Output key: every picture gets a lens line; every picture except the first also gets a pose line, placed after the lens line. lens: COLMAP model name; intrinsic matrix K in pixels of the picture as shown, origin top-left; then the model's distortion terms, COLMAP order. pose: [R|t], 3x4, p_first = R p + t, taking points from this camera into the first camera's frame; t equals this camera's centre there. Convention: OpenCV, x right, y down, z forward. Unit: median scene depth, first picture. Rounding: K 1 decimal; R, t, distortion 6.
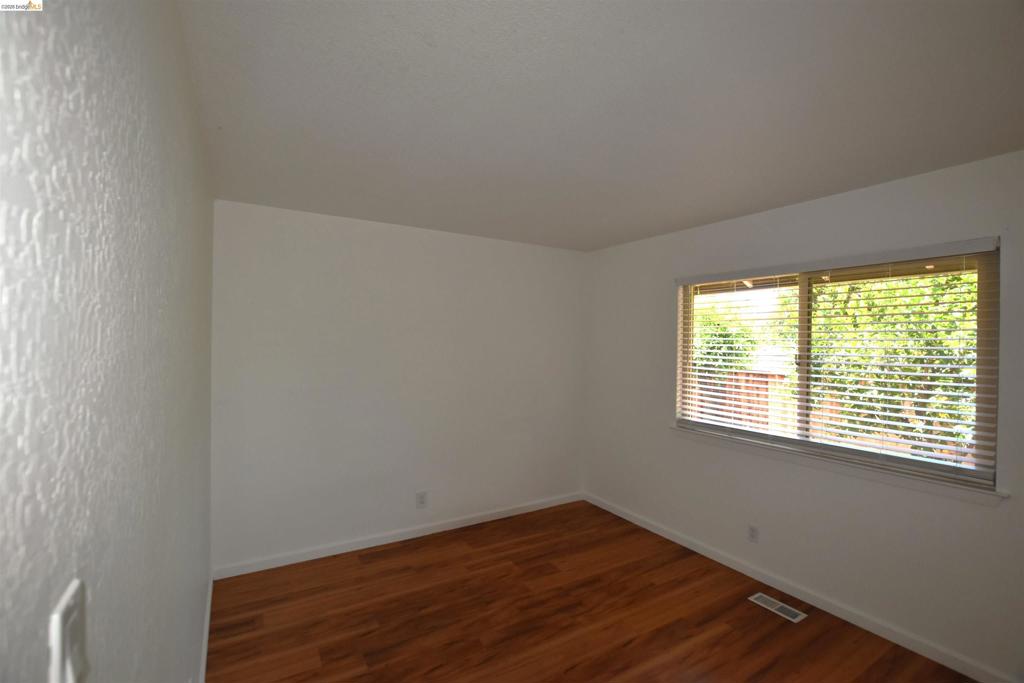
lens RADIAL K [[466.0, 0, 516.4], [0, 466.0, 341.6], [0, 0, 1]] dist [-0.027110, 0.000339]
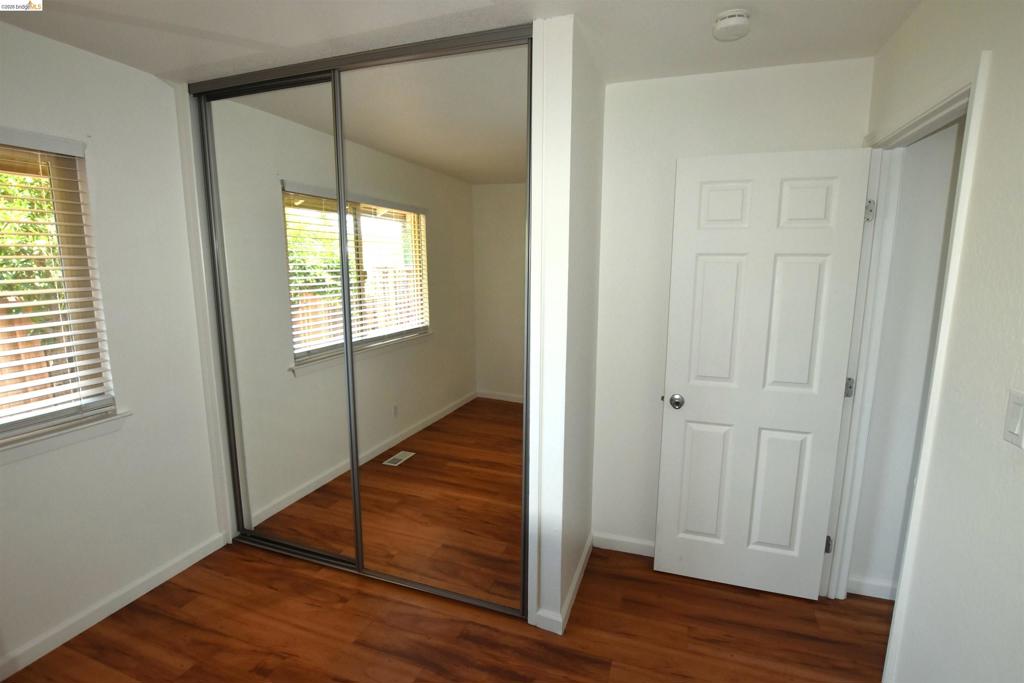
lens RADIAL K [[466.0, 0, 516.4], [0, 466.0, 341.6], [0, 0, 1]] dist [-0.027110, 0.000339]
pose [[-0.634447, -0.131024, 0.761780, -0.633204], [0.006003, 0.984664, 0.174358, 0.005372], [-0.772943, 0.115194, -0.623931, 1.519030]]
